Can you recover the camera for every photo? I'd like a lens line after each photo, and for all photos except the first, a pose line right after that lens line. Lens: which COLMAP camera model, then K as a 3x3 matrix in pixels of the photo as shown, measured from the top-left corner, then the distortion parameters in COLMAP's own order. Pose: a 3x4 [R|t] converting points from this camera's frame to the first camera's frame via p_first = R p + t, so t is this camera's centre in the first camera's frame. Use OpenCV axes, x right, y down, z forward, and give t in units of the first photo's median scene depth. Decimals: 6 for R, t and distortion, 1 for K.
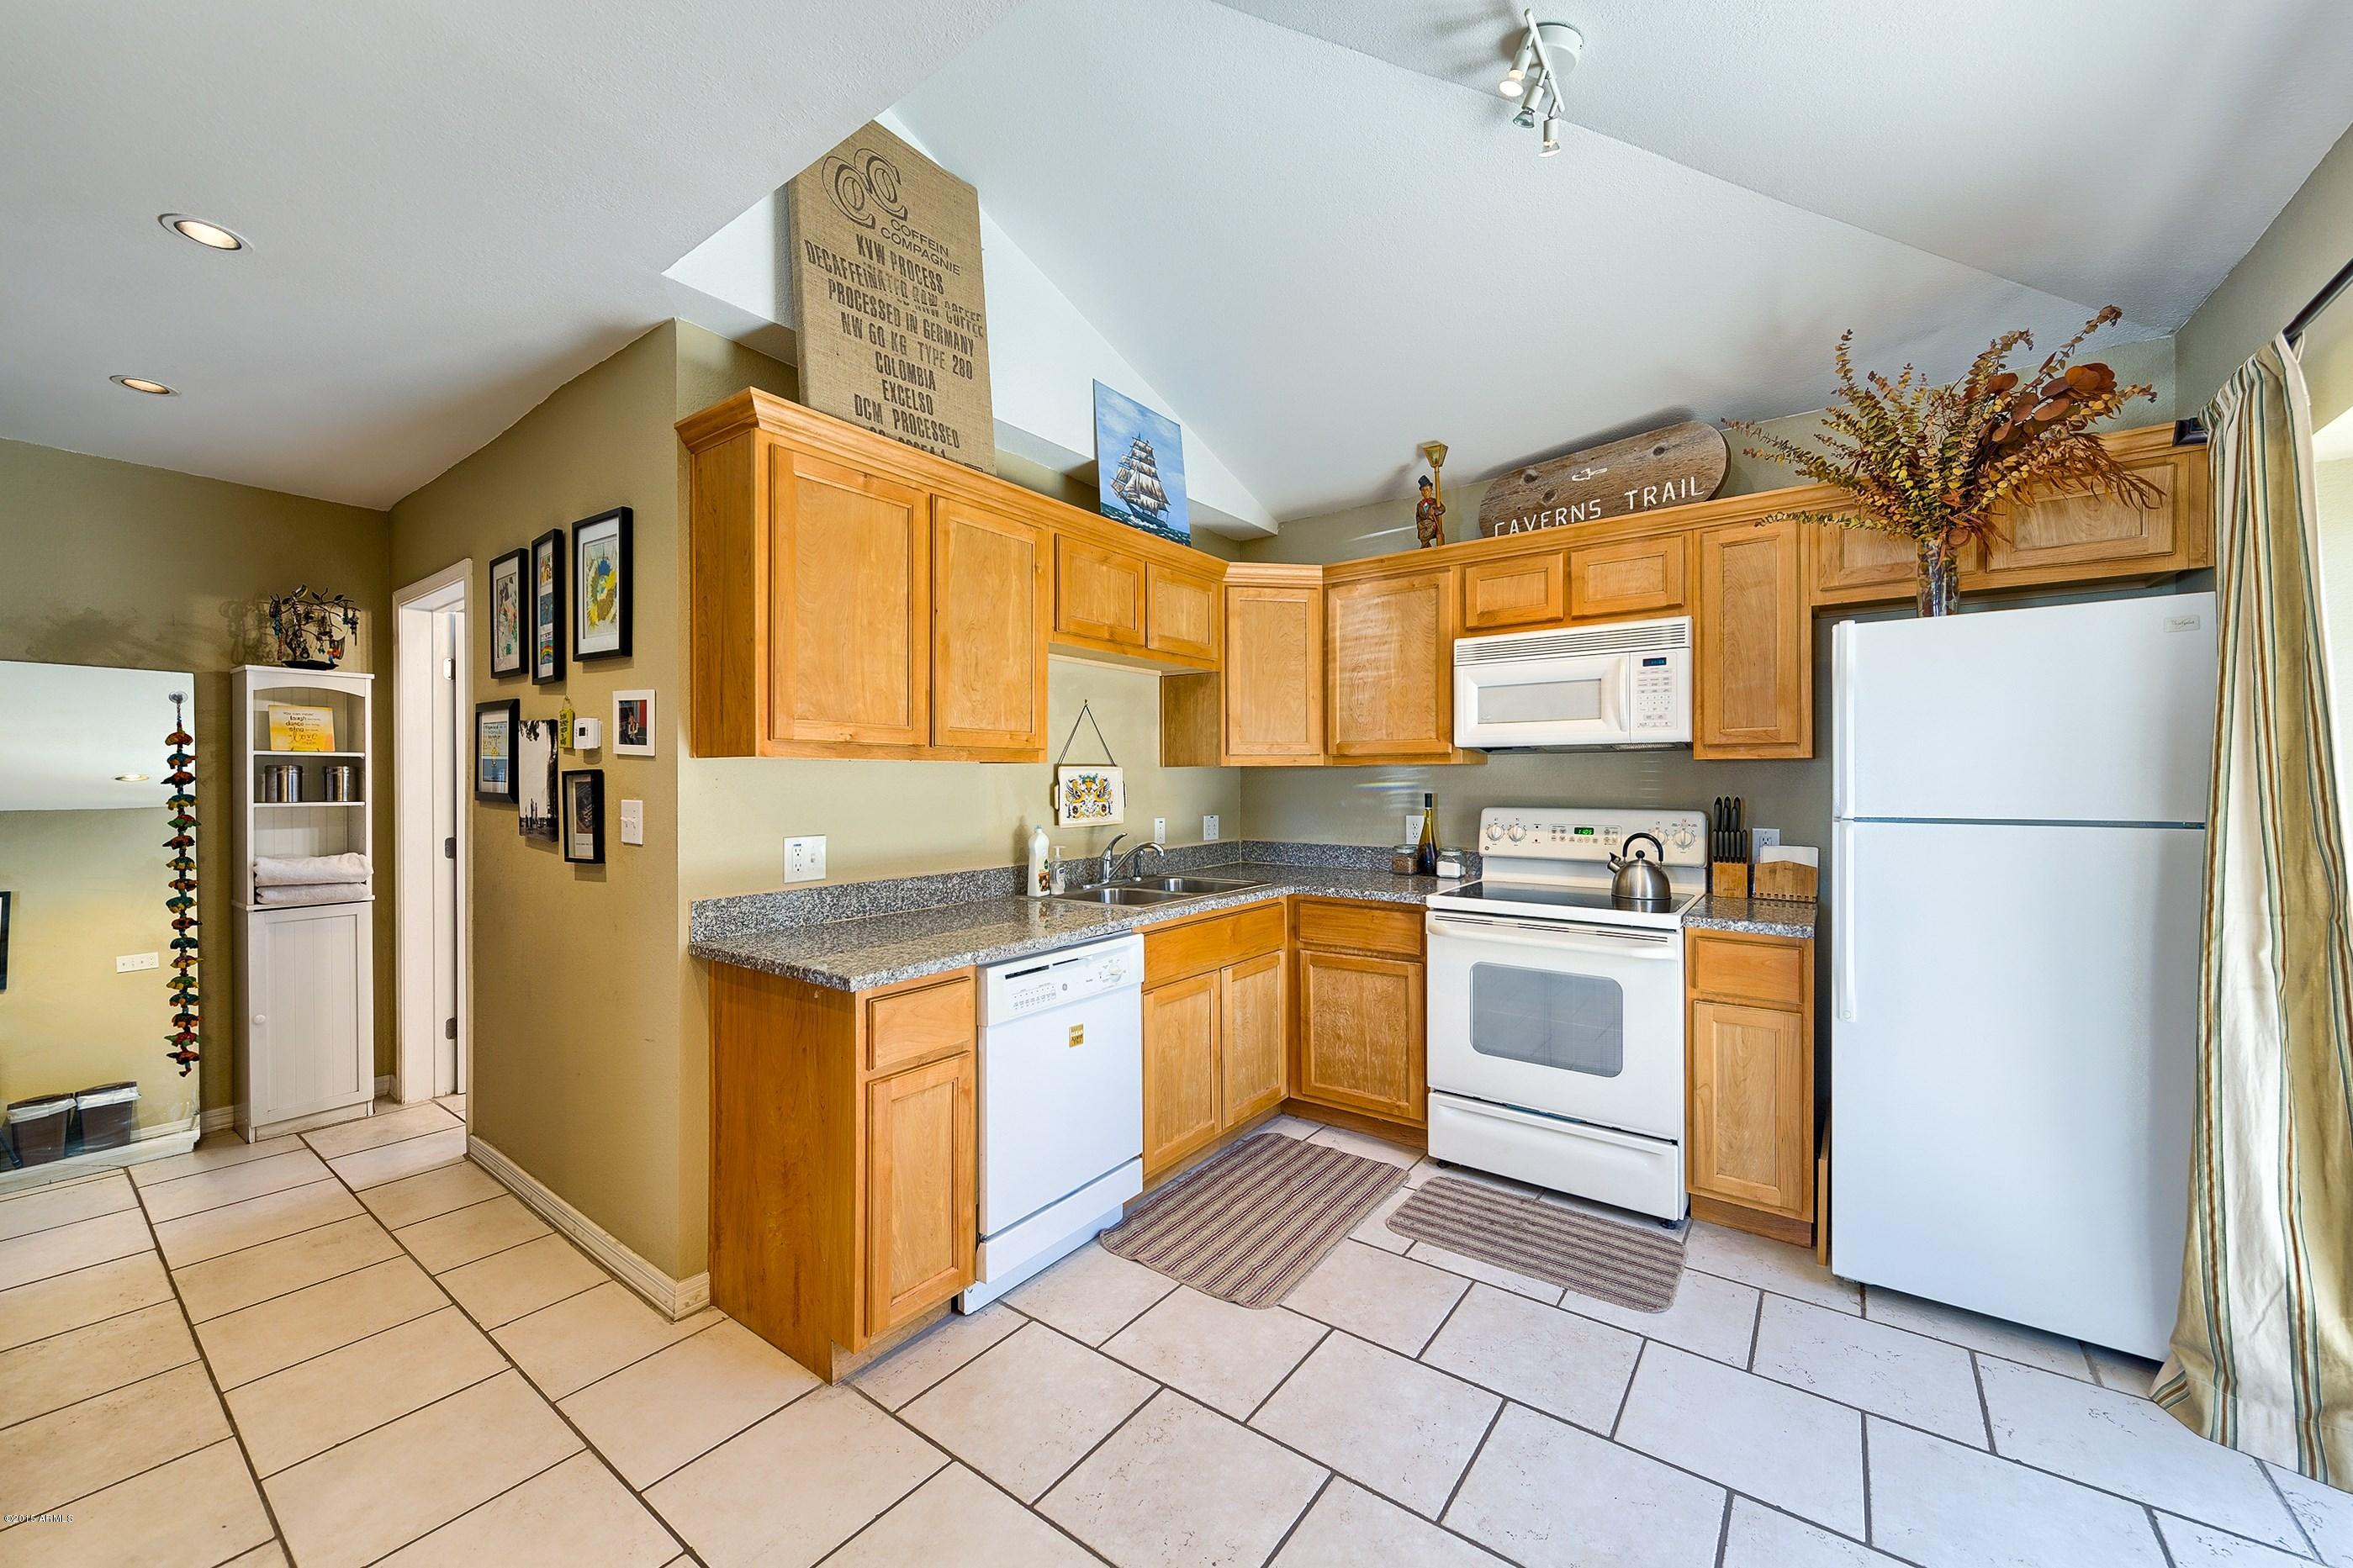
lens RADIAL K [[896.5, 0, 1173.9], [0, 896.5, 783.9], [0, 0, 1]] dist [0.001739, 0.000052]
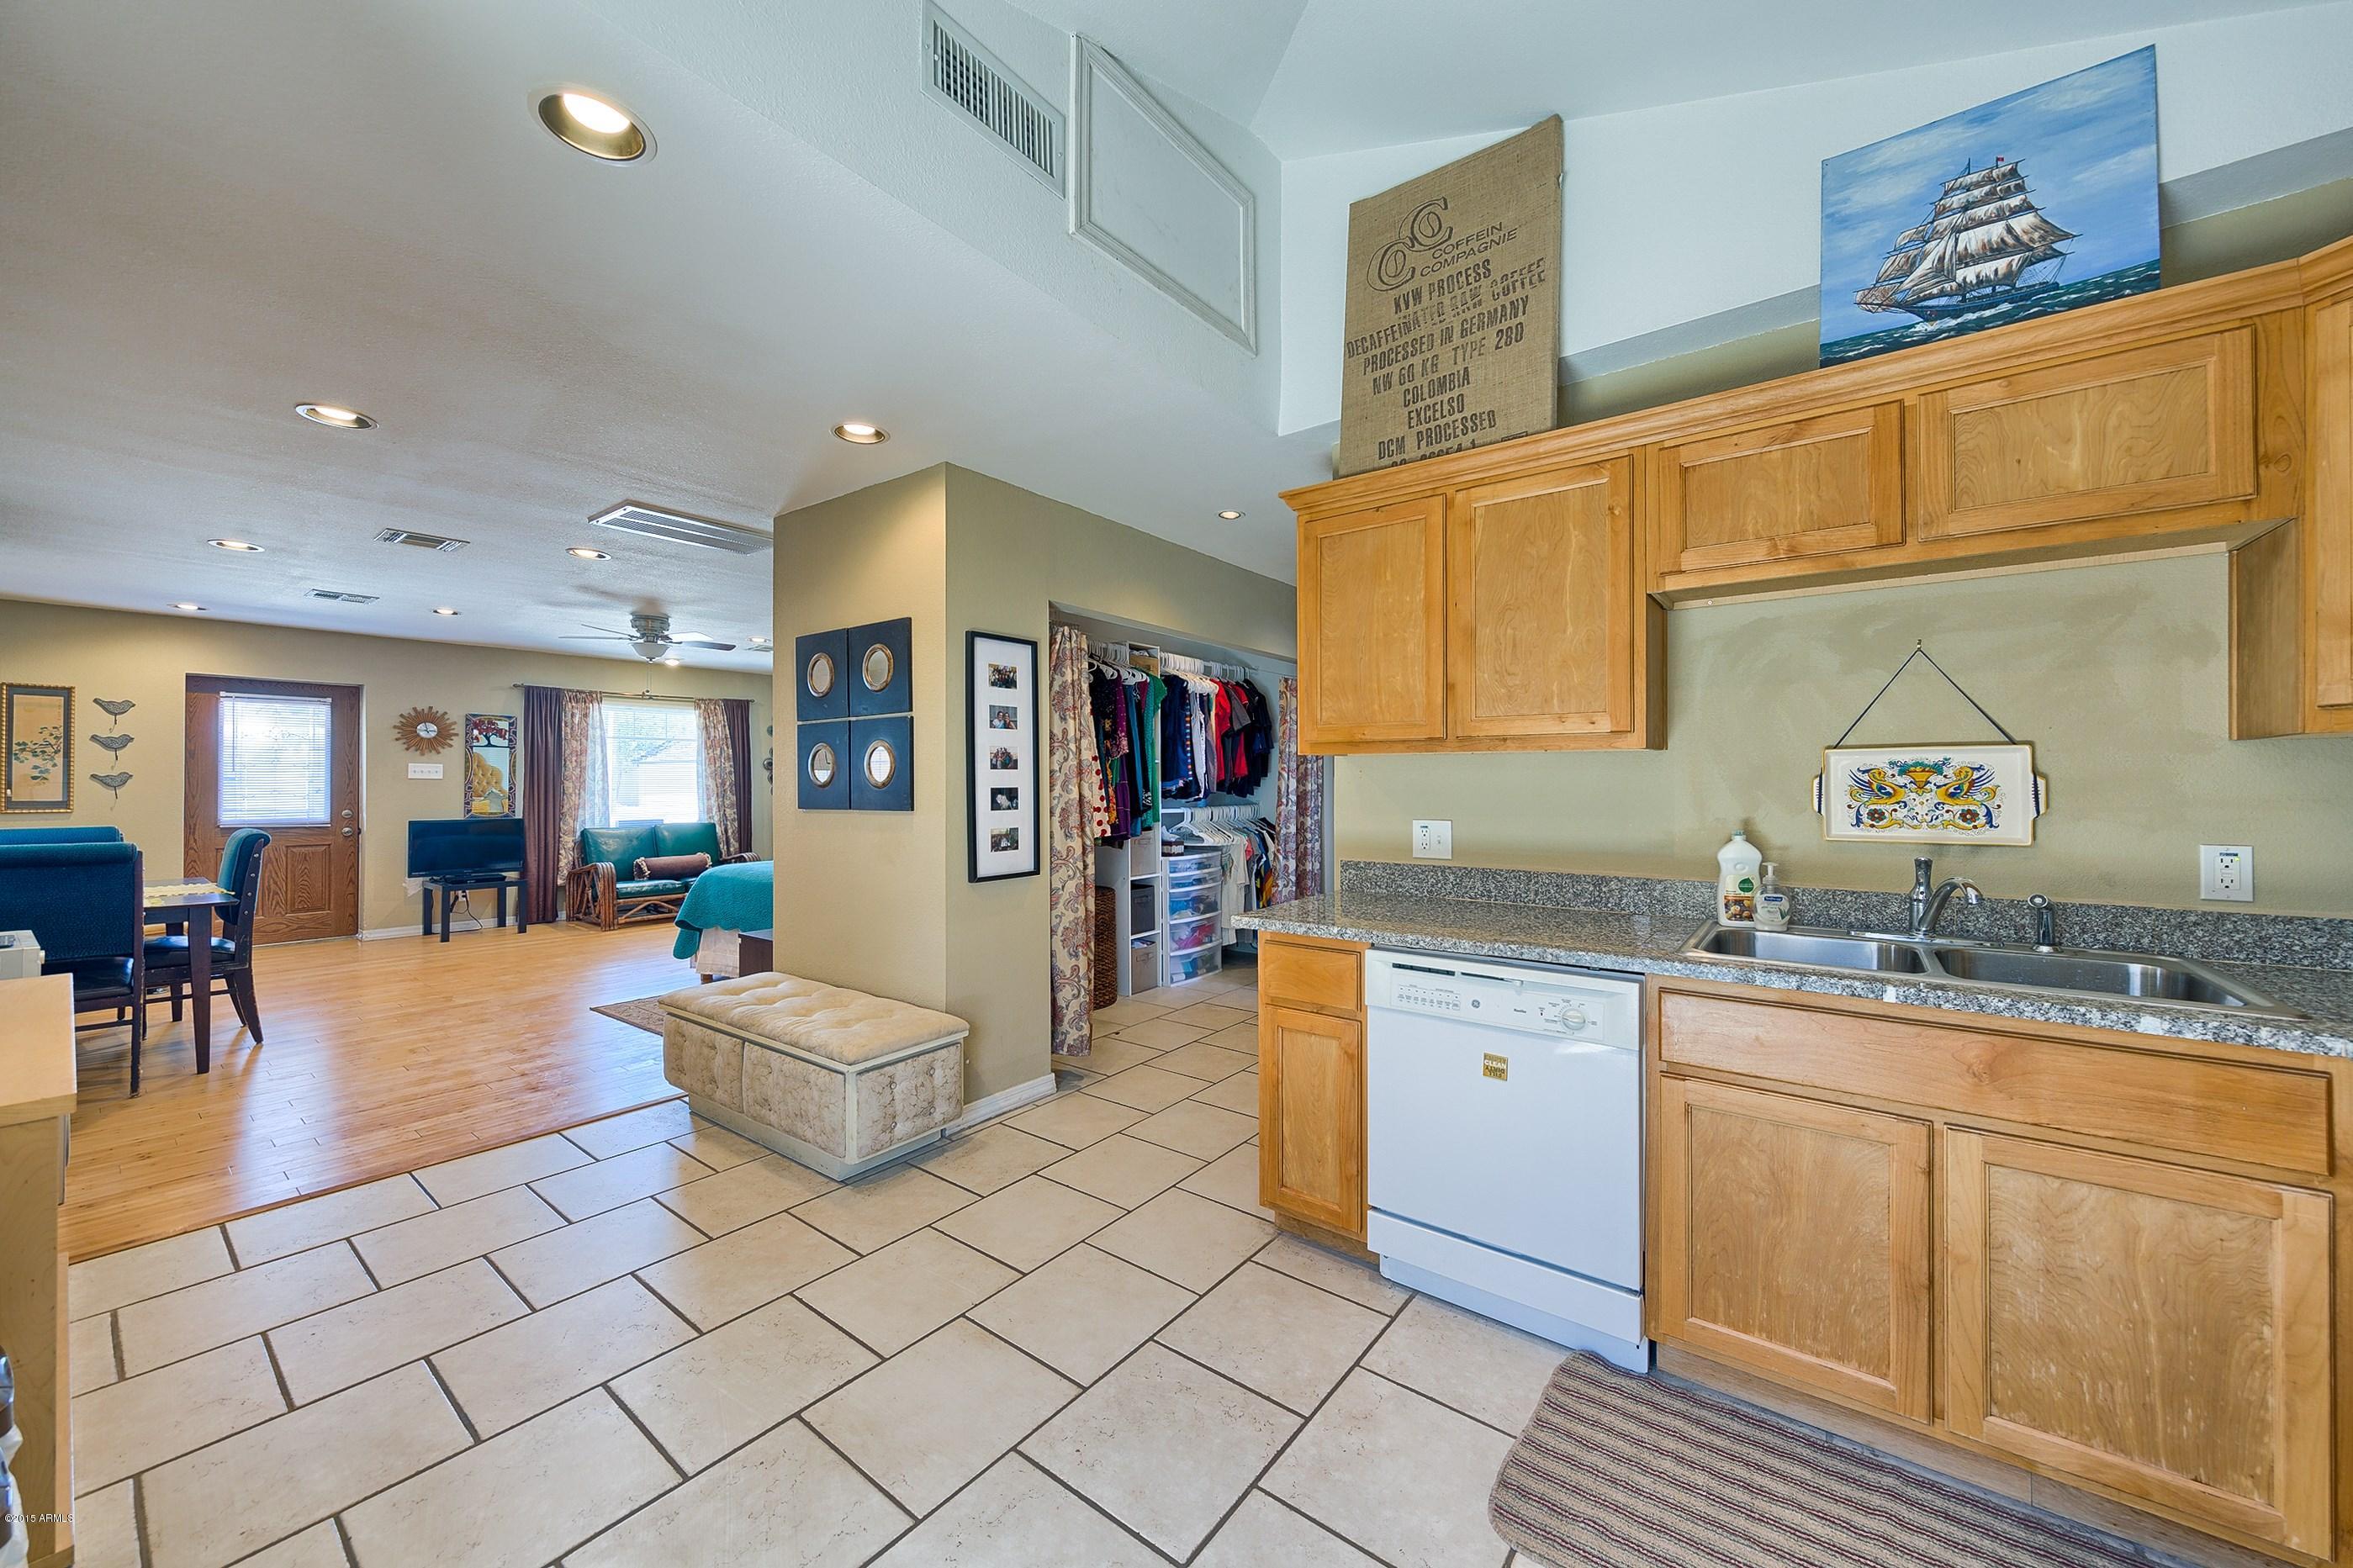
lens RADIAL K [[824.6, 0, 1179.5], [0, 824.6, 777.1], [0, 0, 1]] dist [-0.000645, -0.000031]
pose [[0.002704, 0.000246, -0.999996, 0.549344], [-0.001749, 0.999998, 0.000241, 0.002519], [0.999995, 0.001749, 0.002705, 0.561167]]
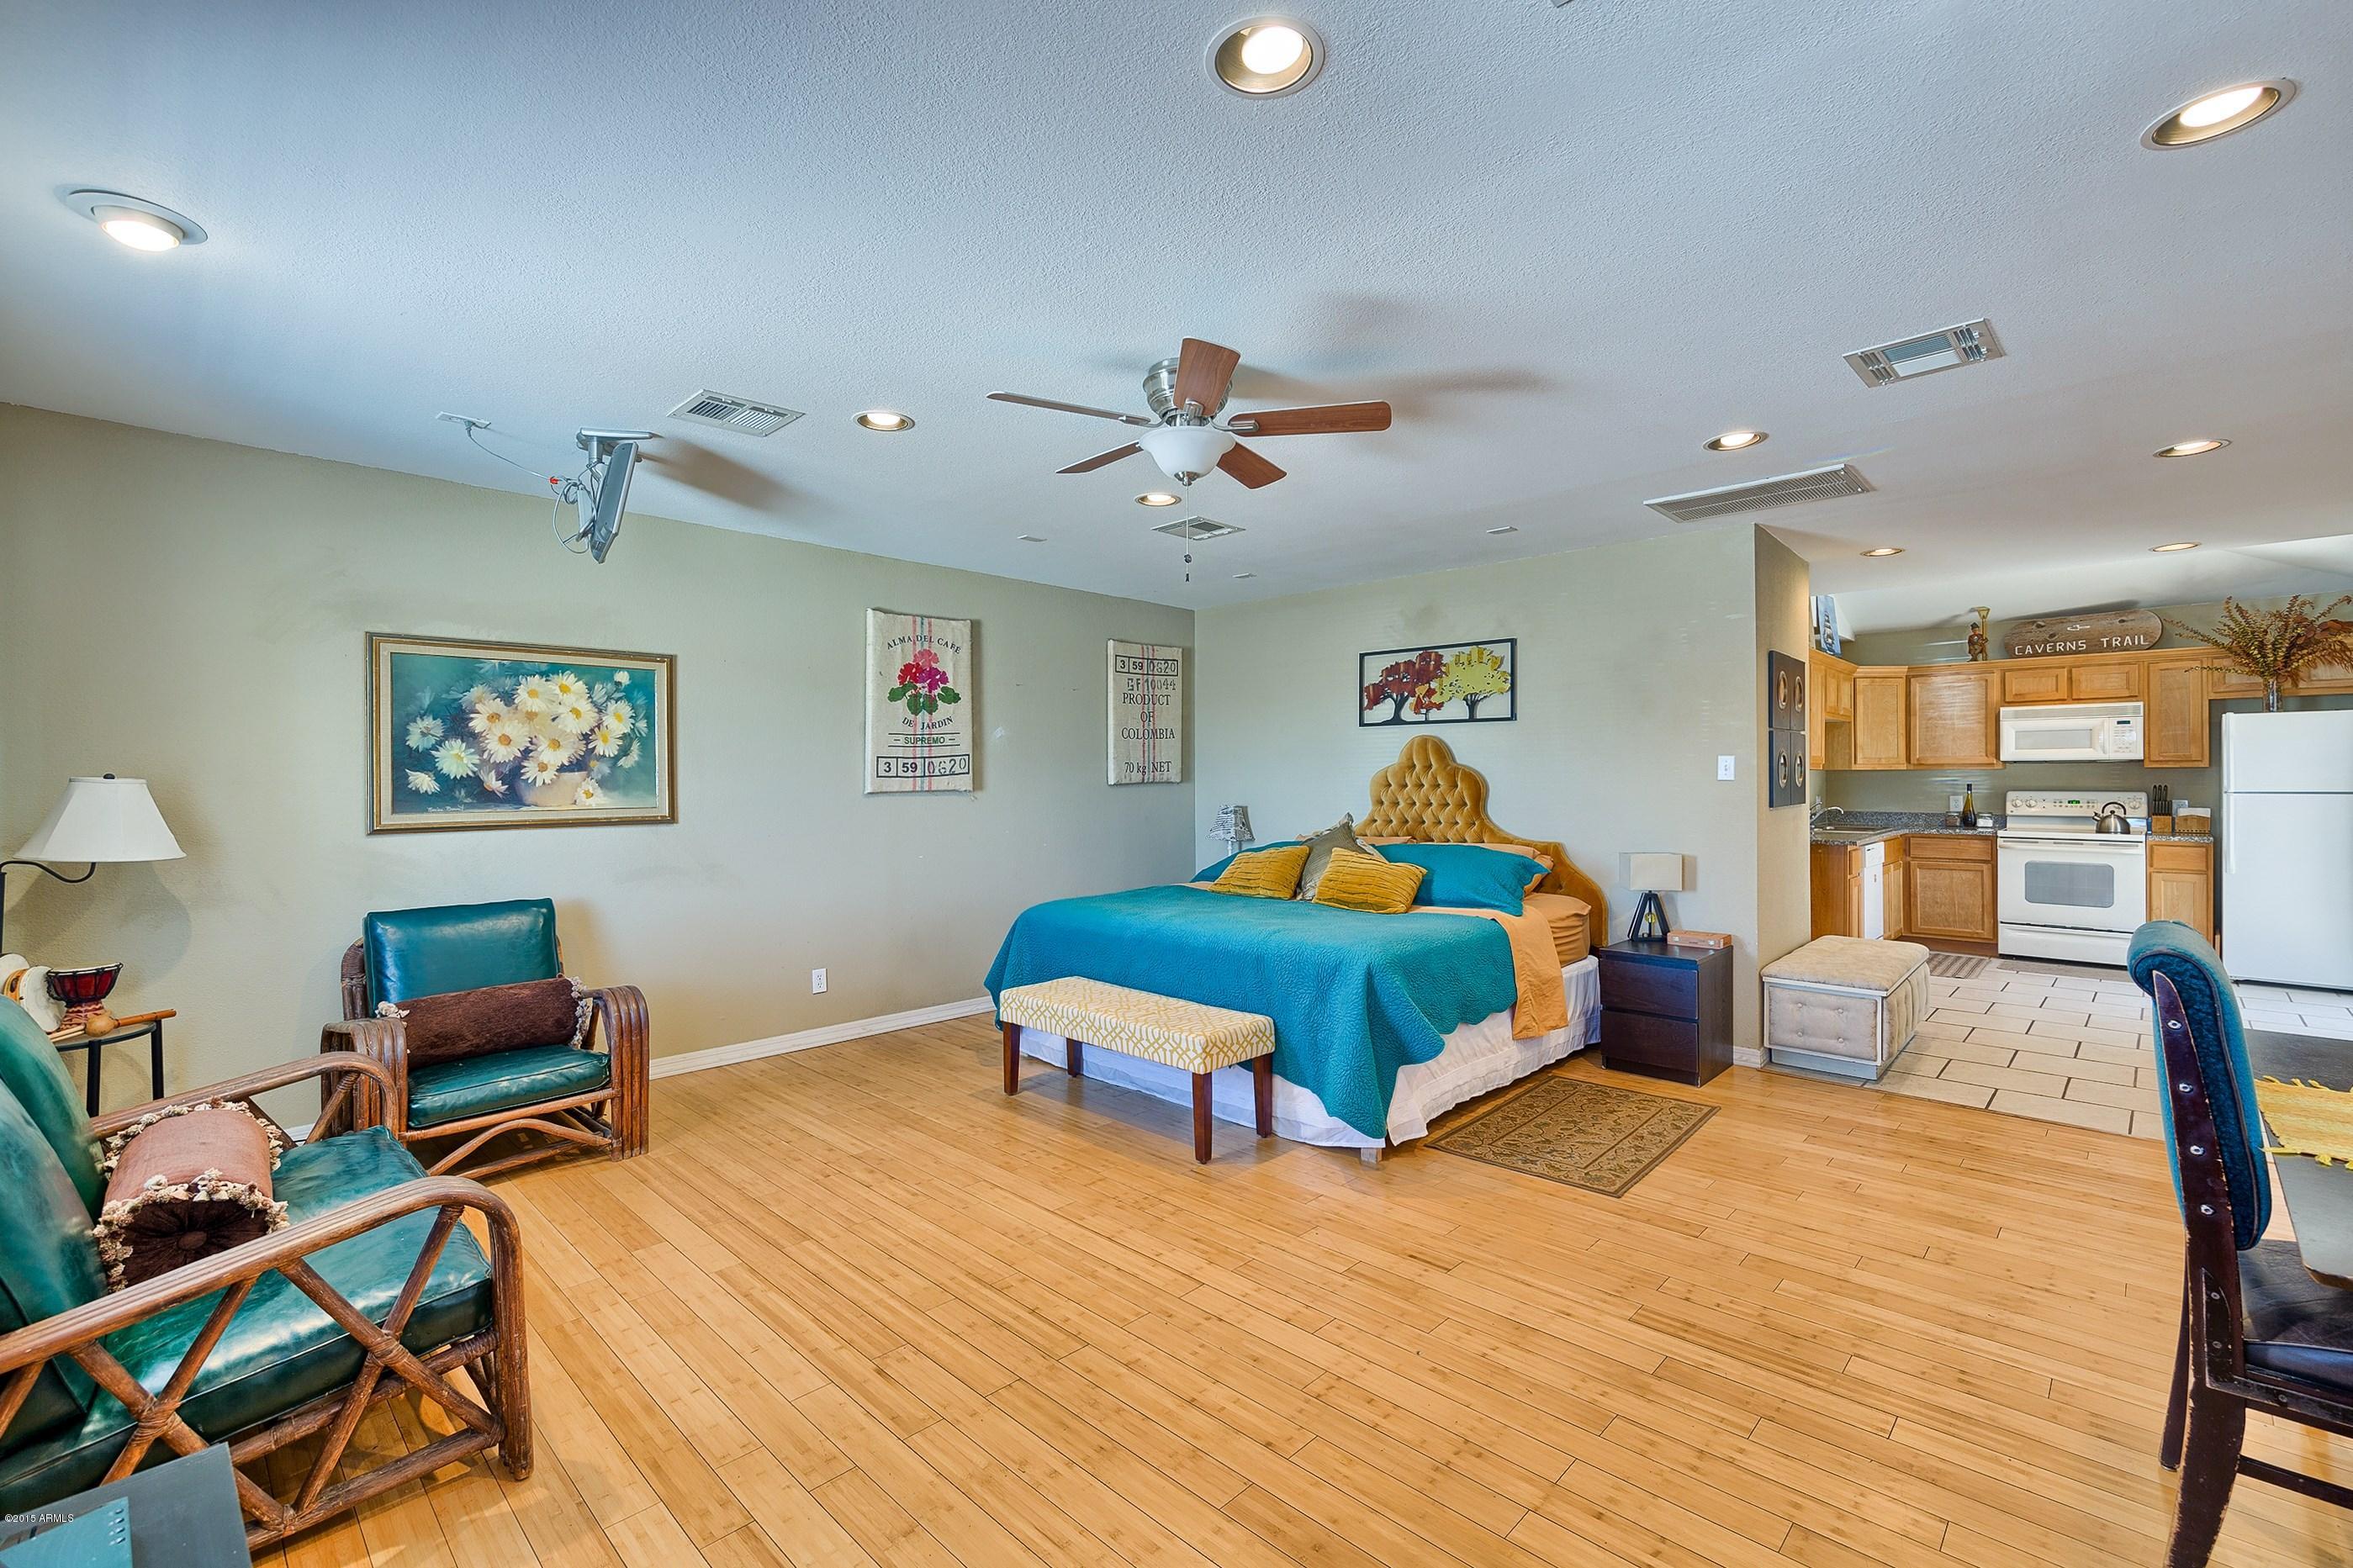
lens RADIAL K [[1007.4, 0, 1172.3], [0, 1007.4, 778.0], [0, 0, 1]] dist [0.013025, 0.000419]
pose [[0.991642, 0.002506, -0.128992, -1.387055], [-0.003274, 0.999978, -0.005739, 0.019665], [0.128975, 0.006113, 0.991629, -1.692736]]
